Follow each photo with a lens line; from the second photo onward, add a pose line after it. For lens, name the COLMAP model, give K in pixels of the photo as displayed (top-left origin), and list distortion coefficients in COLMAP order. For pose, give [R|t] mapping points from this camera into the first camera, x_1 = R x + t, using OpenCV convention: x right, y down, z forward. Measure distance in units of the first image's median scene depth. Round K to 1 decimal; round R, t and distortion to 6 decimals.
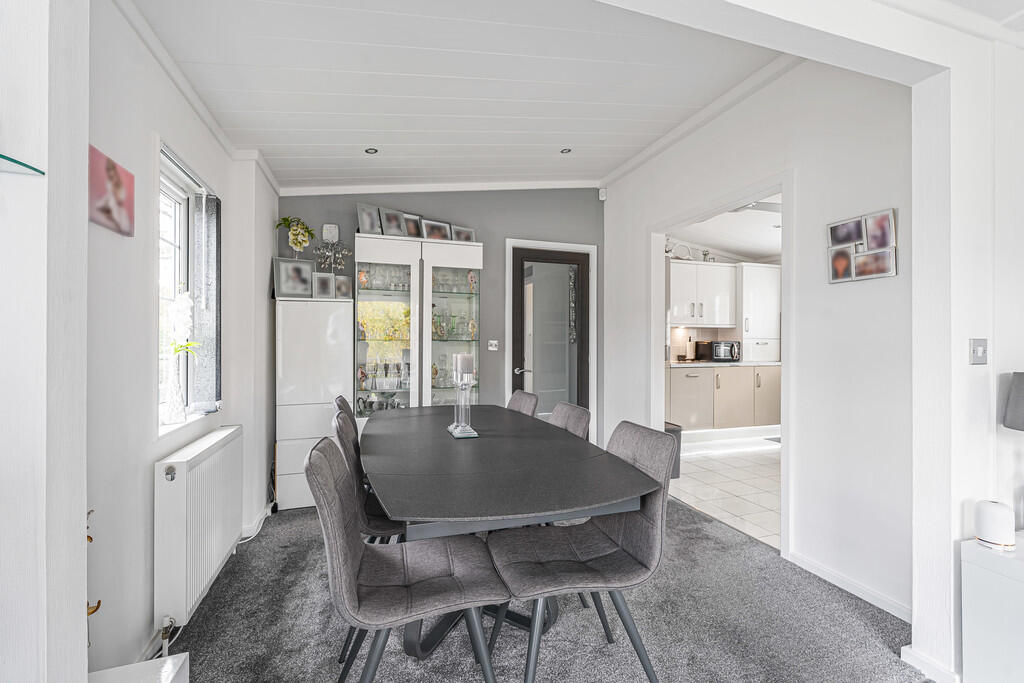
lens RADIAL K [[454.2, 0, 511.5], [0, 454.2, 337.0], [0, 0, 1]] dist [-0.004727, 0.001387]
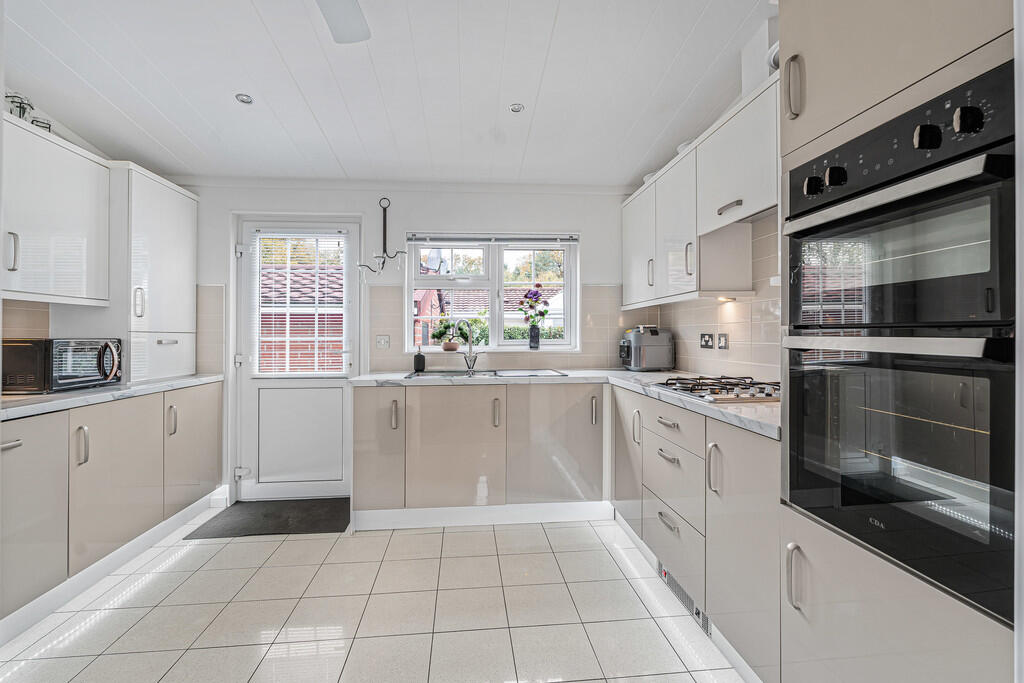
lens RADIAL K [[454.2, 0, 511.2], [0, 454.2, 334.8], [0, 0, 1]] dist [-0.004727, 0.001387]
pose [[0.206491, 0.000611, 0.978448, 0.150861], [-0.005715, 0.999984, 0.000581, 0.003760], [-0.978432, -0.005711, 0.206491, 0.538367]]
